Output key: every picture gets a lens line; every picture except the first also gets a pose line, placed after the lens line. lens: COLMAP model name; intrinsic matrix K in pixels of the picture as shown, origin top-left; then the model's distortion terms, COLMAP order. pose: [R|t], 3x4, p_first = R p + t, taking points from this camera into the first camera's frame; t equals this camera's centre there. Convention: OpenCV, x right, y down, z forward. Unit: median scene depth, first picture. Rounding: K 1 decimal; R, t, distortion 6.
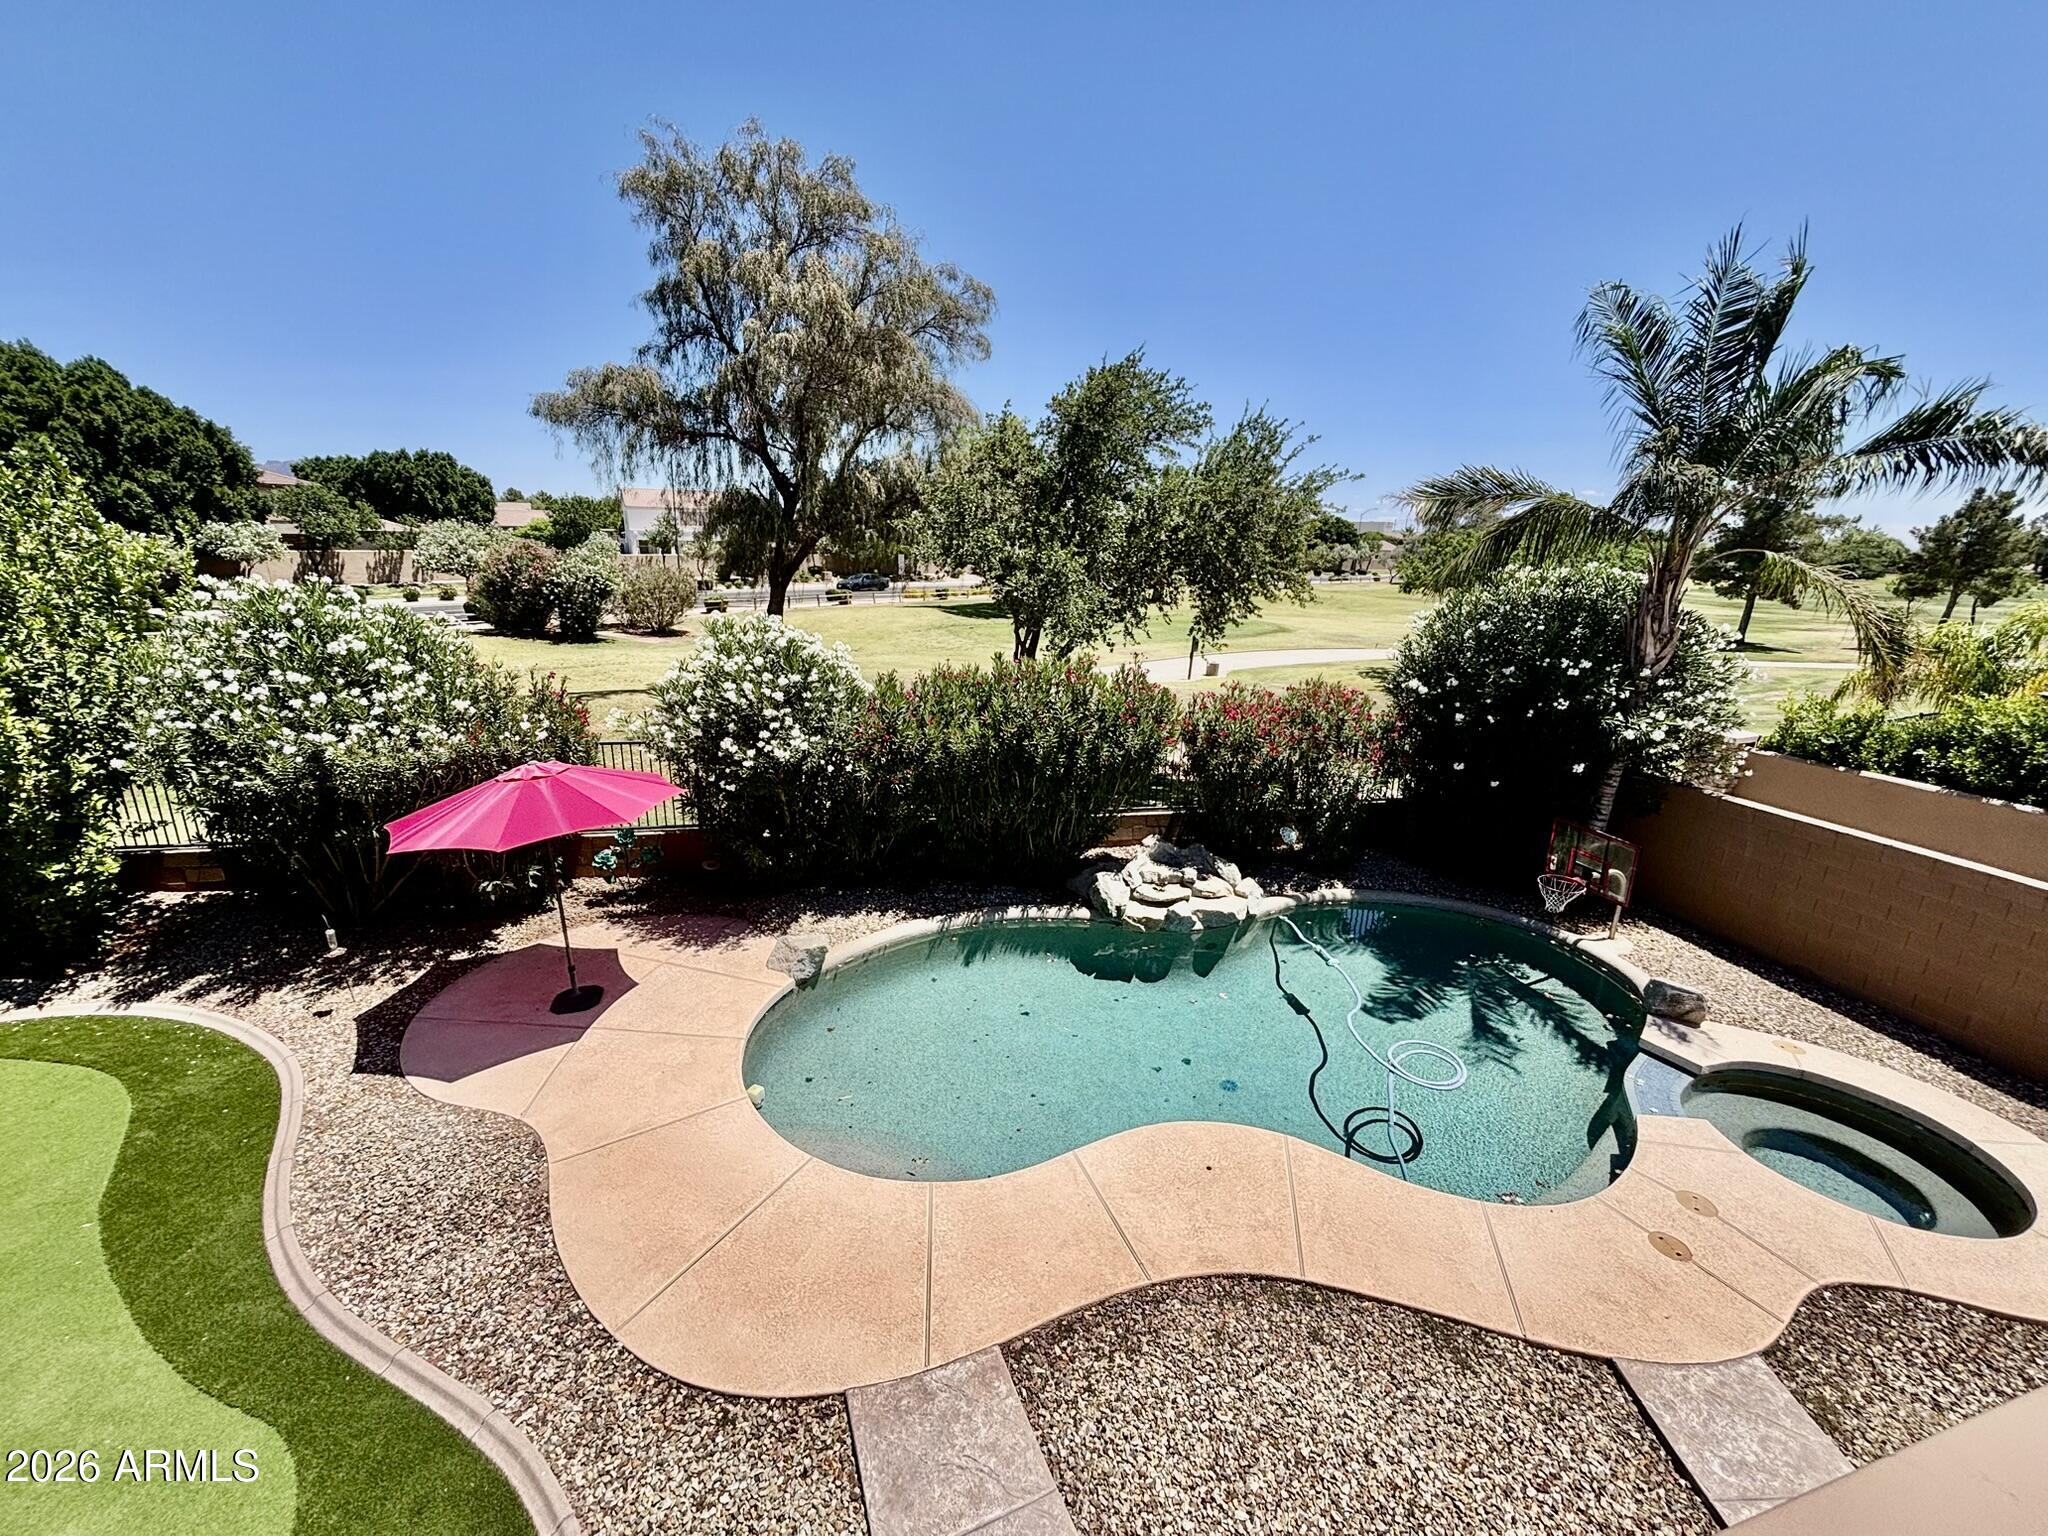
lens RADIAL K [[823.1, 0, 1015.6], [0, 823.1, 763.0], [0, 0, 1]] dist [0.001409, 0.000328]
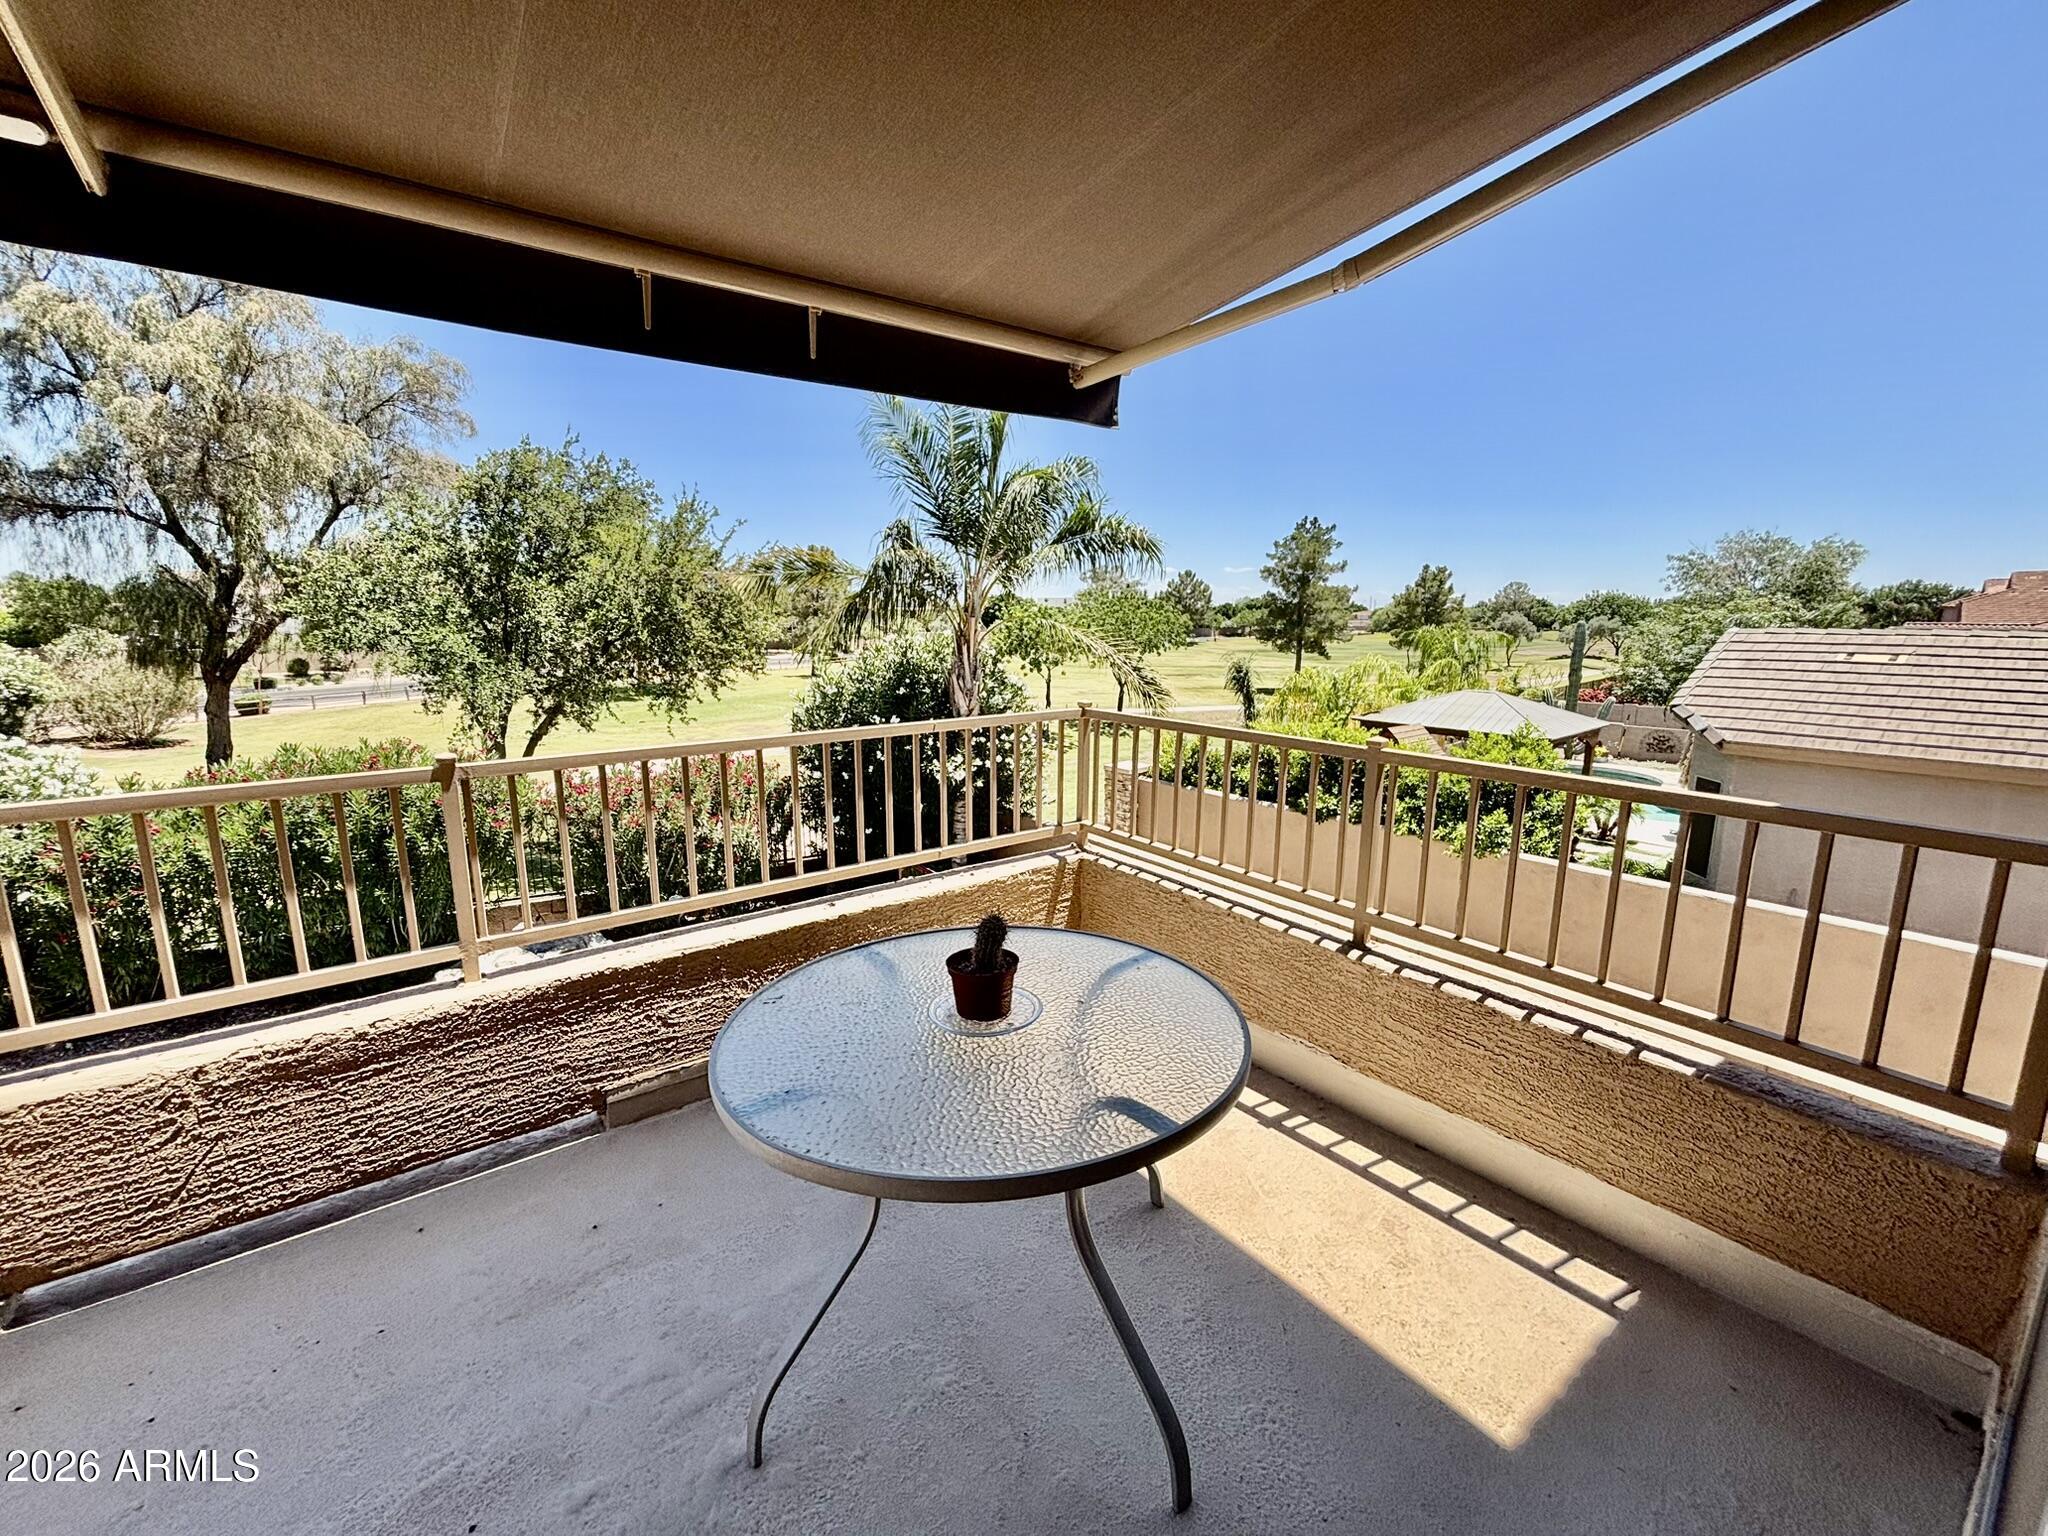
lens RADIAL K [[823.1, 0, 1014.5], [0, 823.1, 763.9], [0, 0, 1]] dist [0.001409, 0.000328]
pose [[0.945378, -0.080271, 0.315938, 0.256462], [0.107621, 0.991720, -0.070065, 0.021140], [-0.307698, 0.100239, 0.946189, -0.062110]]
